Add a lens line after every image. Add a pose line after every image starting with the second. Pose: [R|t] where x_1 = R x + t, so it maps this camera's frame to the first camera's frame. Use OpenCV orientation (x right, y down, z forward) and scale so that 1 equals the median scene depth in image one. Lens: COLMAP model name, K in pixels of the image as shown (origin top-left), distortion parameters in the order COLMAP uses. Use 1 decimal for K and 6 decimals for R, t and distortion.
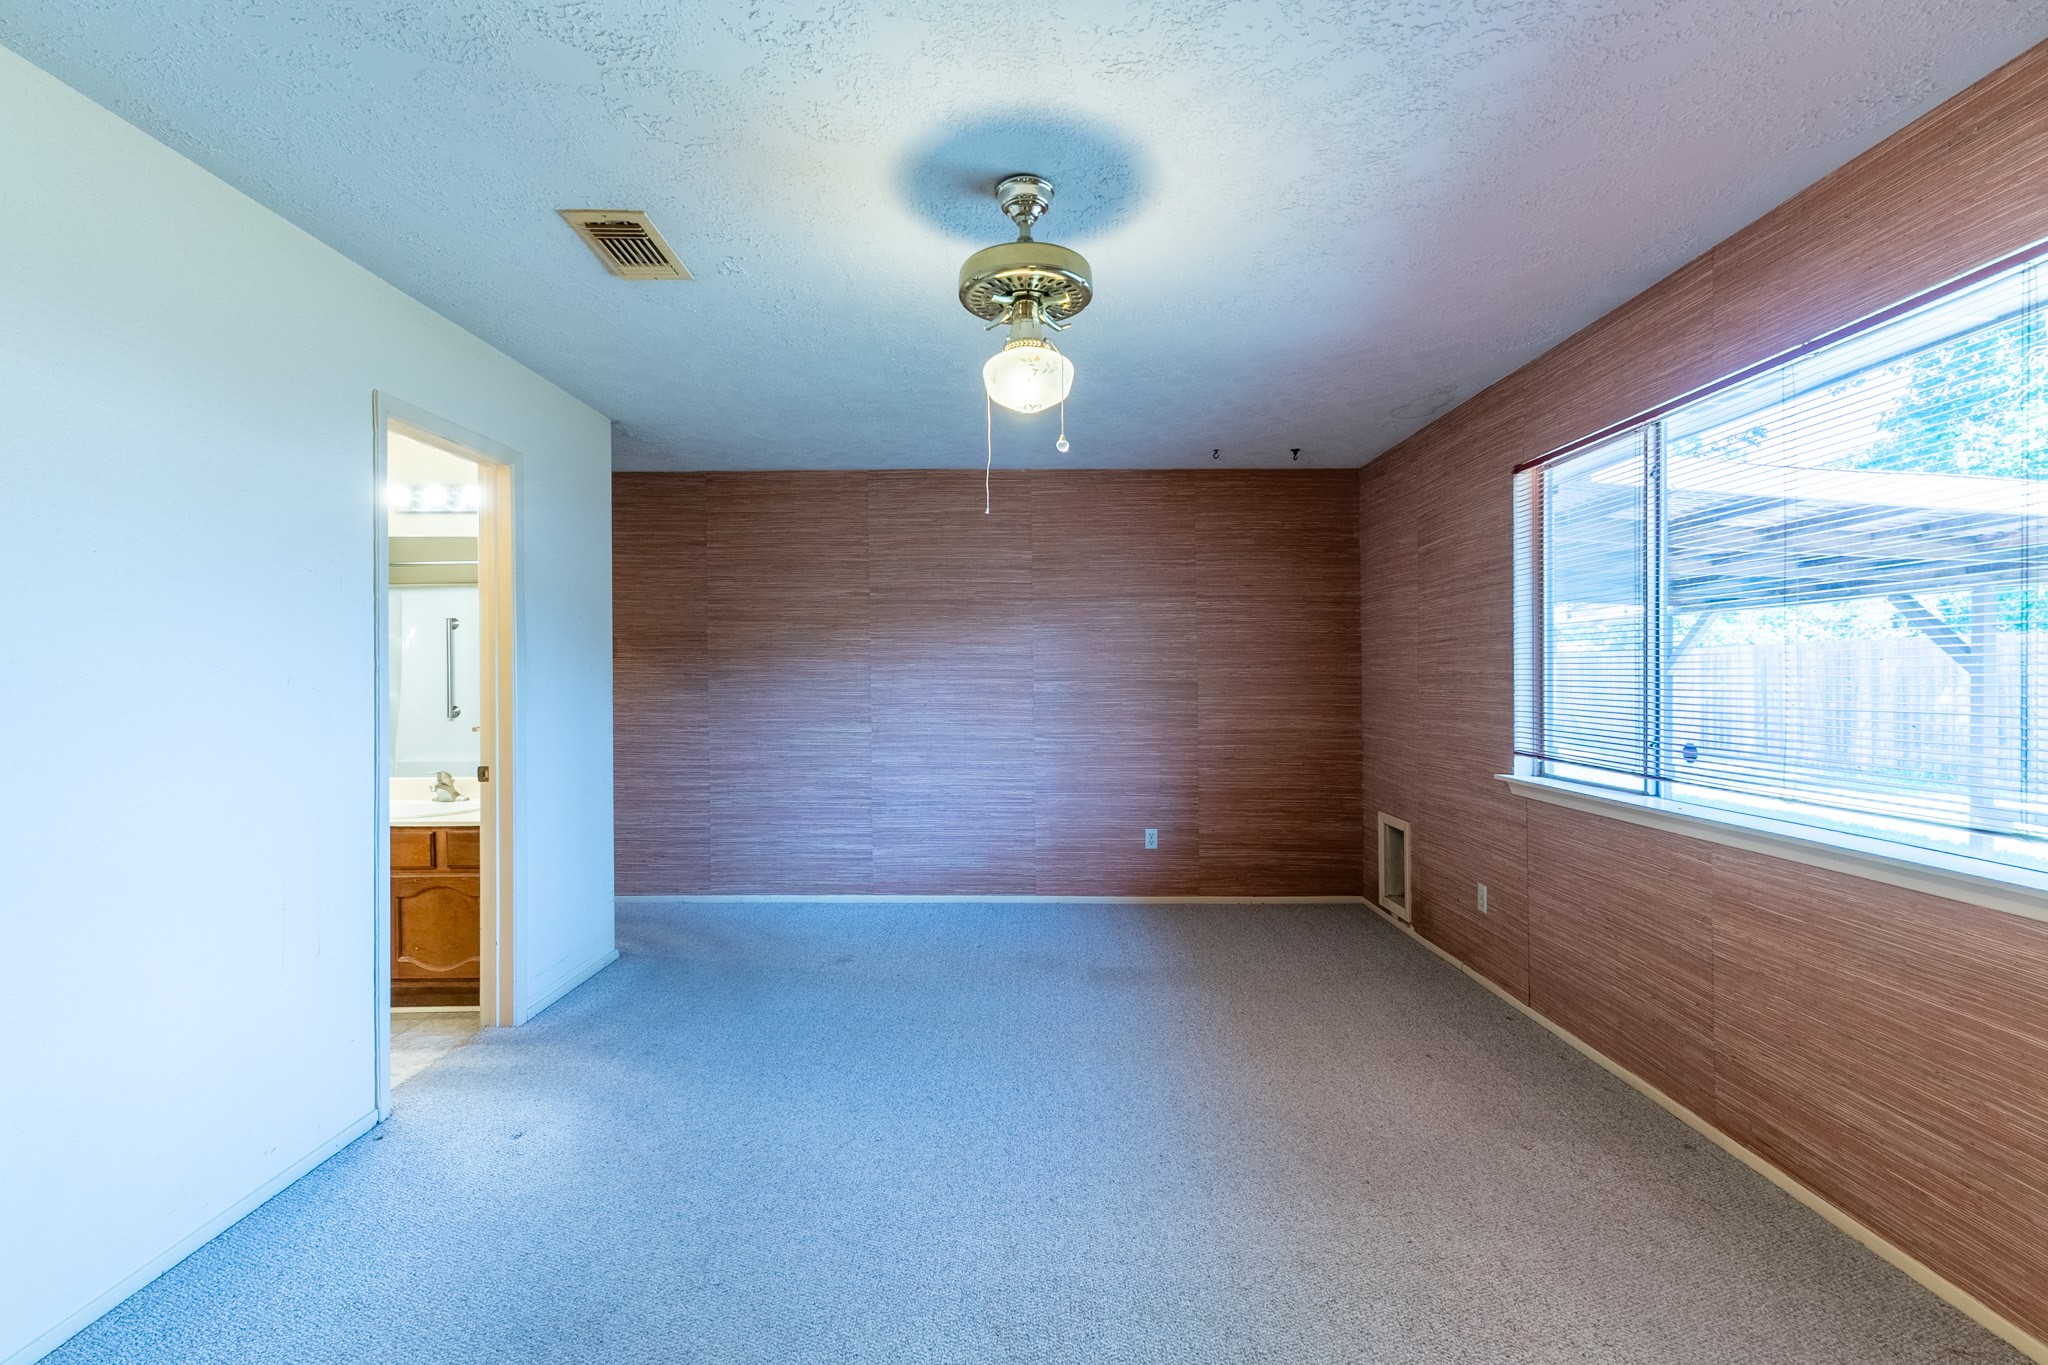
lens RADIAL K [[866.4, 0, 1022.1], [0, 866.4, 667.6], [0, 0, 1]] dist [0.002001, 0.000364]
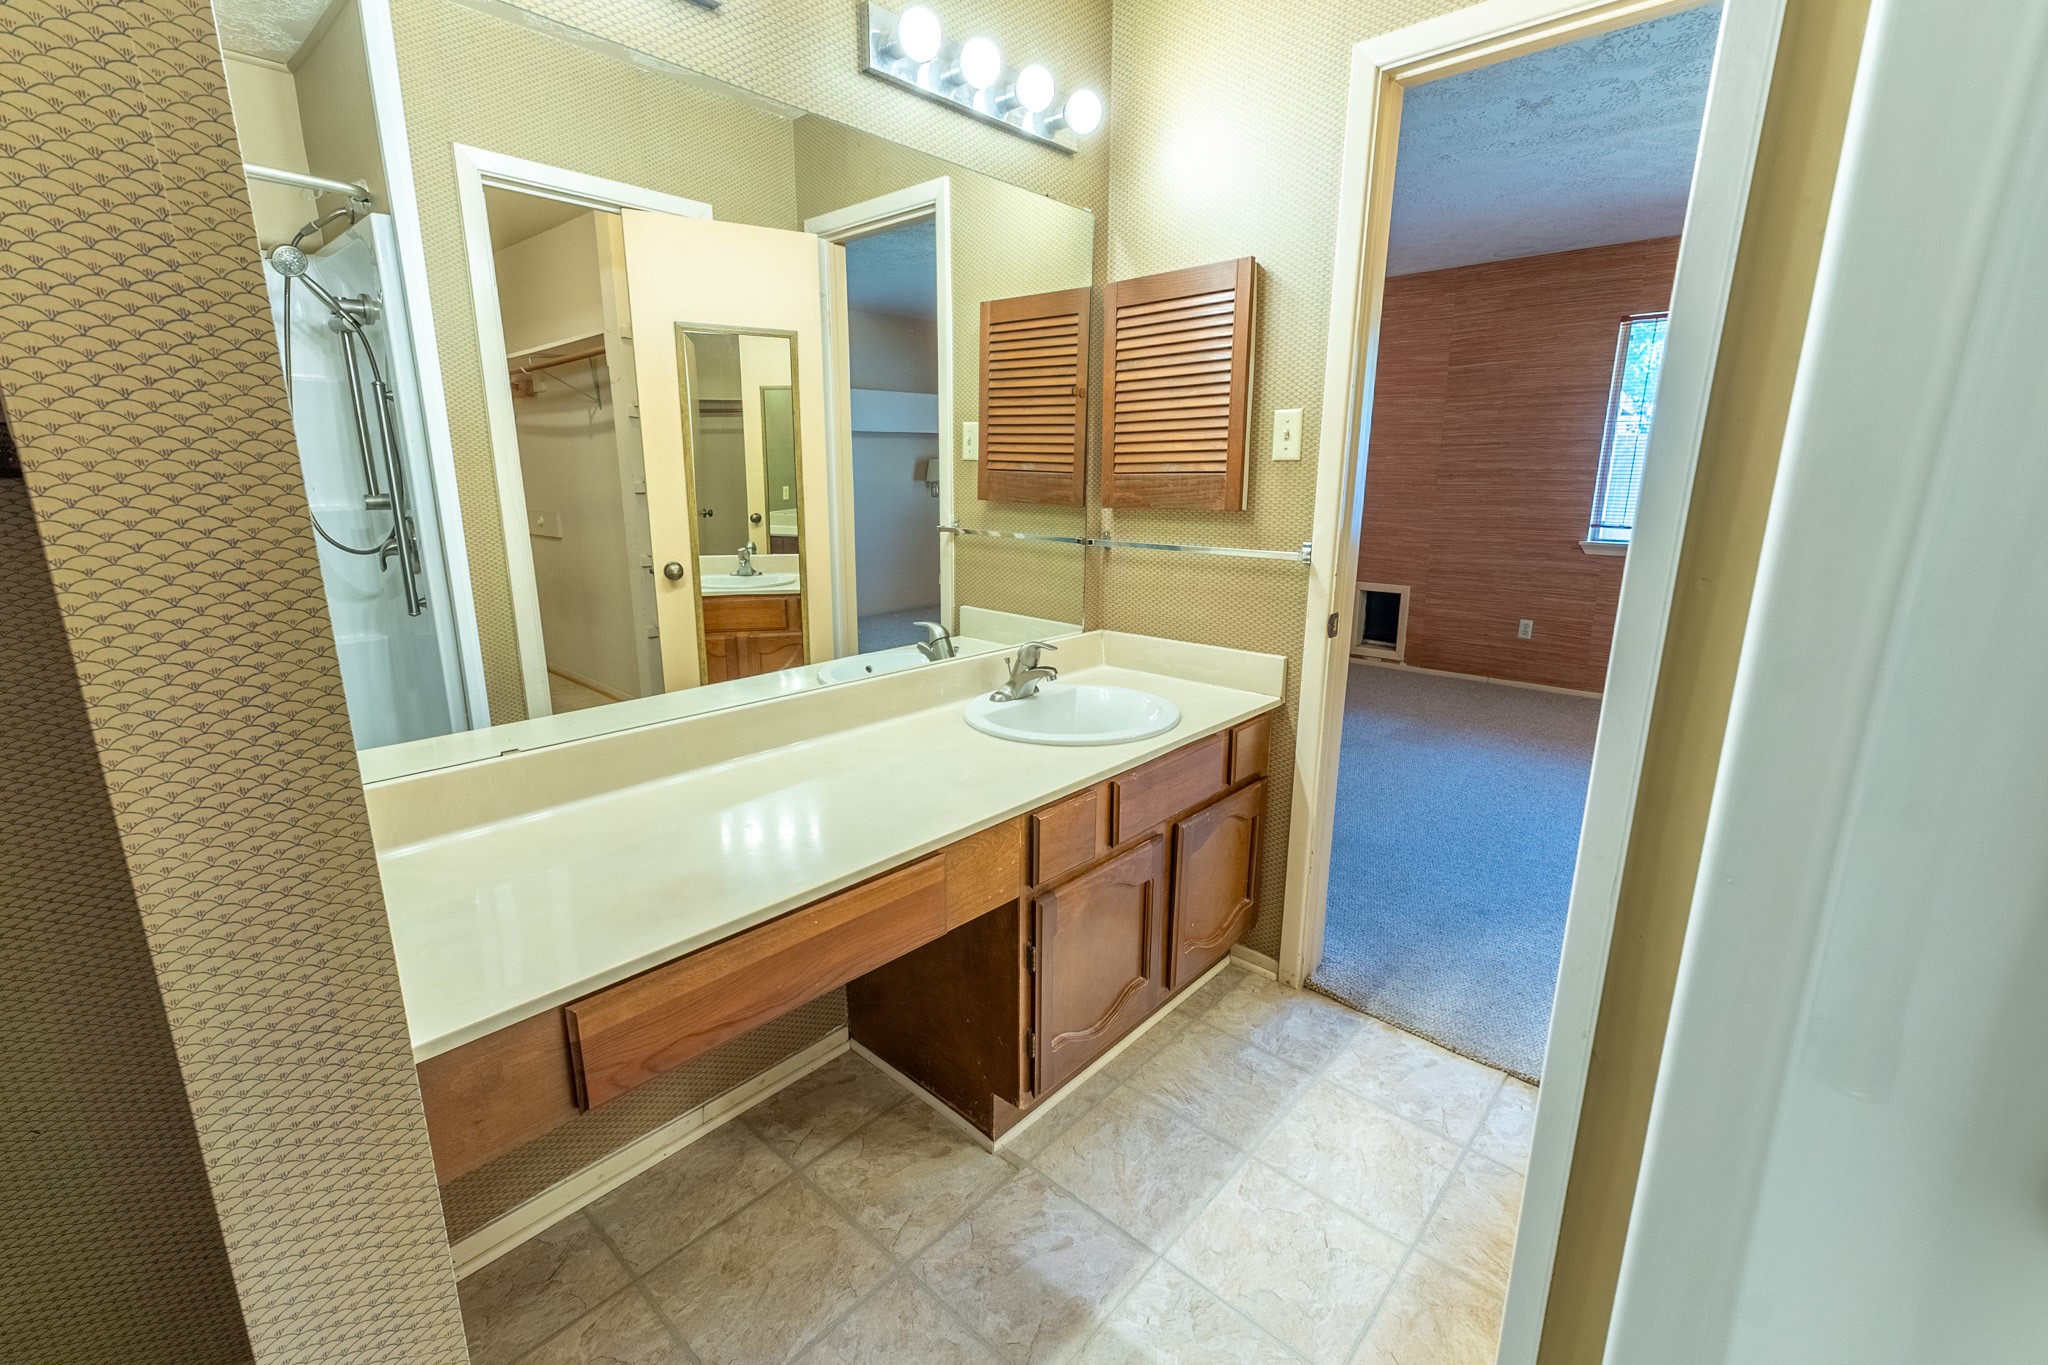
lens RADIAL K [[866.4, 0, 1022.1], [0, 866.4, 667.6], [0, 0, 1]] dist [0.002001, 0.000364]
pose [[0.681883, -0.161241, 0.713468, -1.244058], [-0.009776, 0.973305, 0.229306, 0.005271], [-0.731396, -0.163335, 0.662104, 0.742618]]
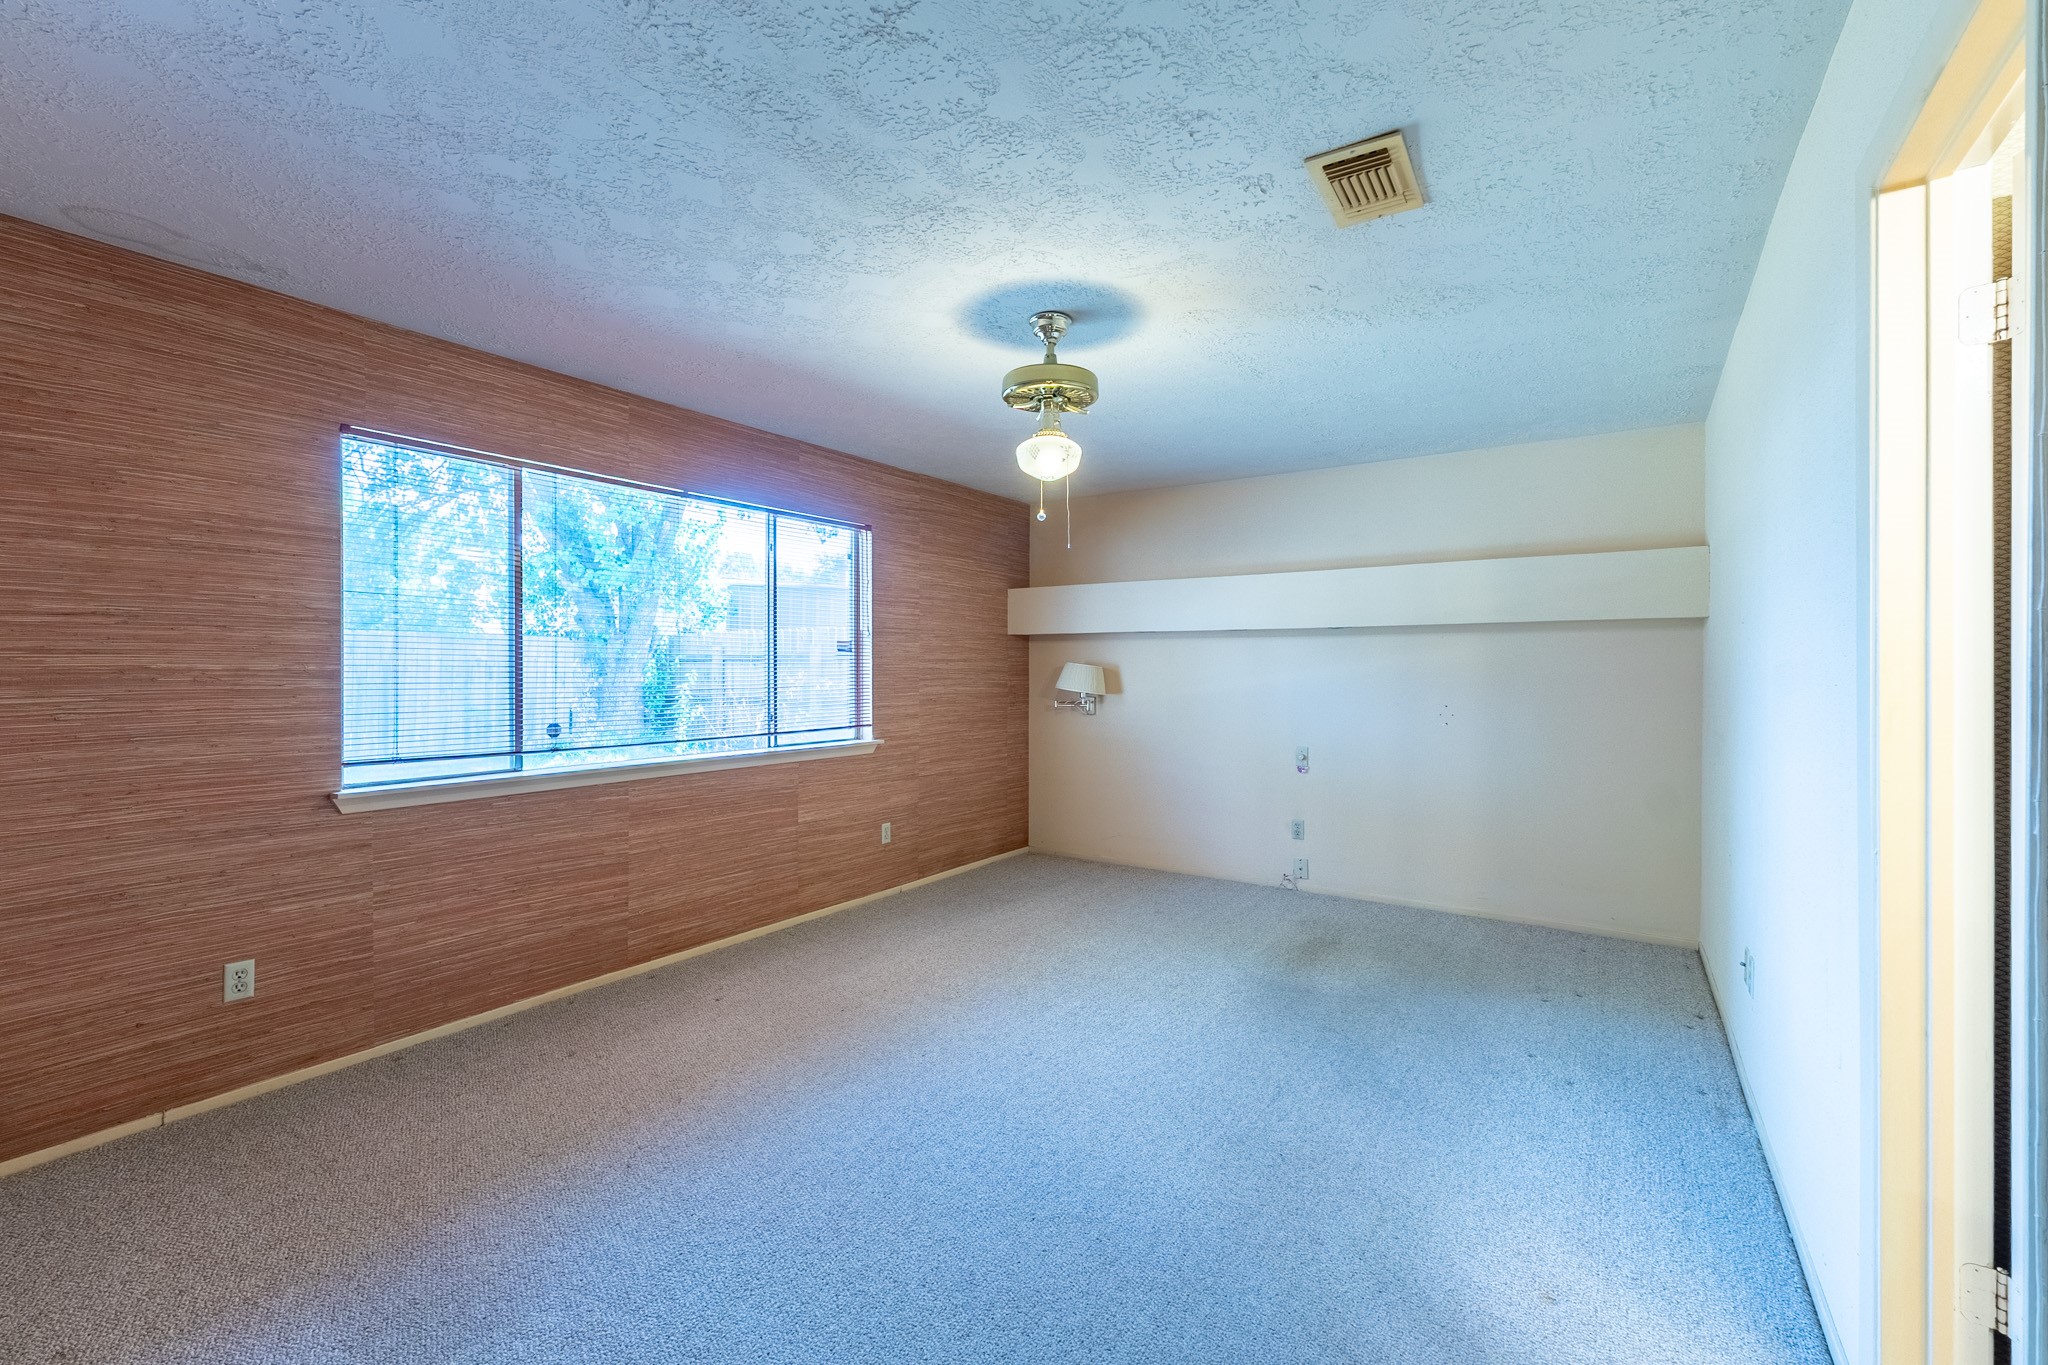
lens RADIAL K [[866.4, 0, 1022.1], [0, 866.4, 667.6], [0, 0, 1]] dist [0.002001, 0.000364]
pose [[-0.828510, 0.004661, 0.559955, -0.479299], [-0.002843, 0.999917, -0.012530, 0.013677], [-0.559967, -0.011973, -0.828429, 1.421039]]
